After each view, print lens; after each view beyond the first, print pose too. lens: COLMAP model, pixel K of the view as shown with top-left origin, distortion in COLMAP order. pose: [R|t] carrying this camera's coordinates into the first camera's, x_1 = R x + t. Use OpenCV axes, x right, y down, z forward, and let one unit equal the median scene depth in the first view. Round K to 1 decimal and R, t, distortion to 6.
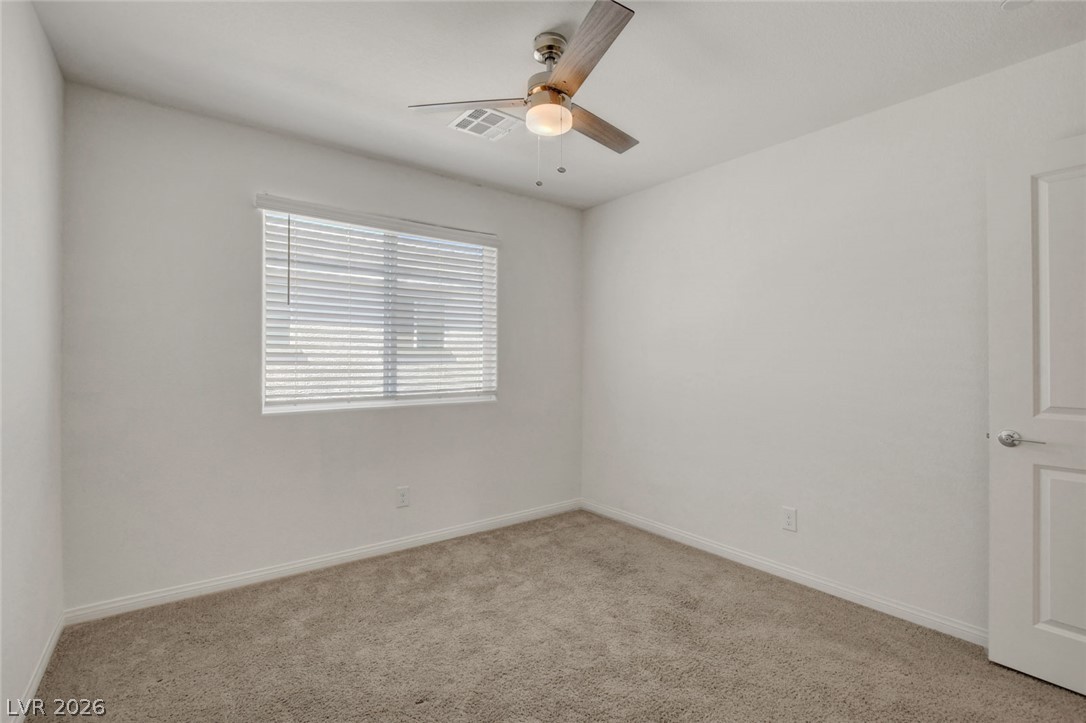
lens RADIAL K [[492.8, 0, 543.3], [0, 492.8, 358.7], [0, 0, 1]] dist [-0.027991, 0.001197]
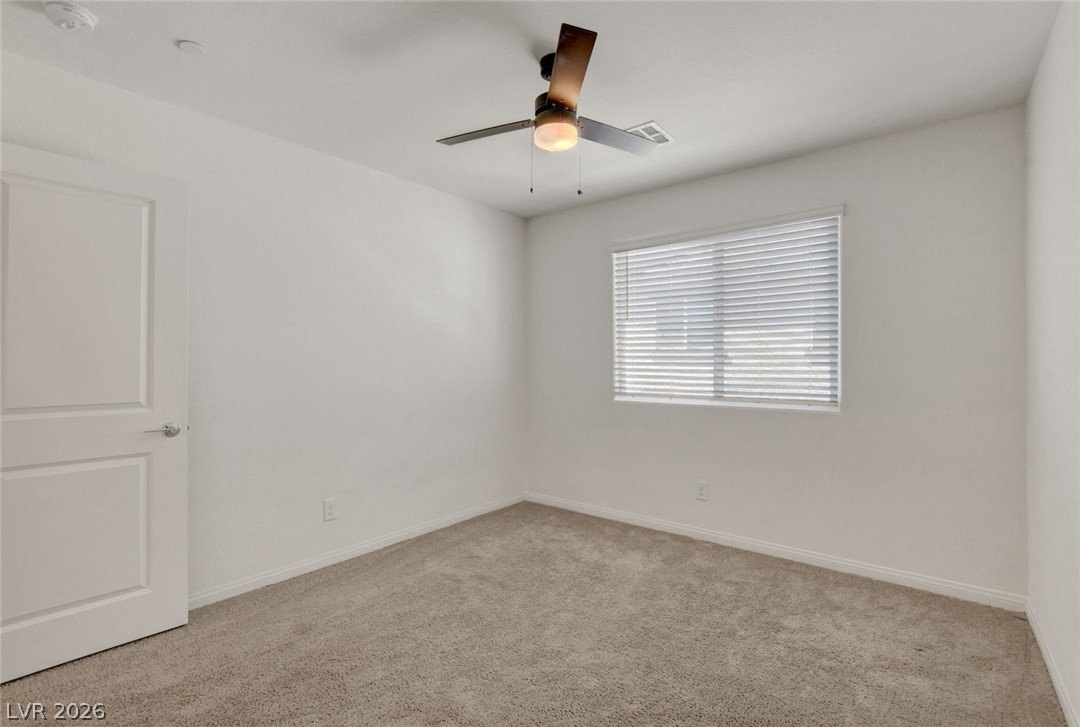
lens RADIAL K [[480.8, 0, 540.7], [0, 480.8, 364.1], [0, 0, 1]] dist [0.000877, 0.000136]
pose [[0.246282, 0.004169, -0.969189, 0.593458], [0.001916, 0.999987, 0.004789, 0.002295], [0.969196, -0.003037, 0.246271, 0.384799]]
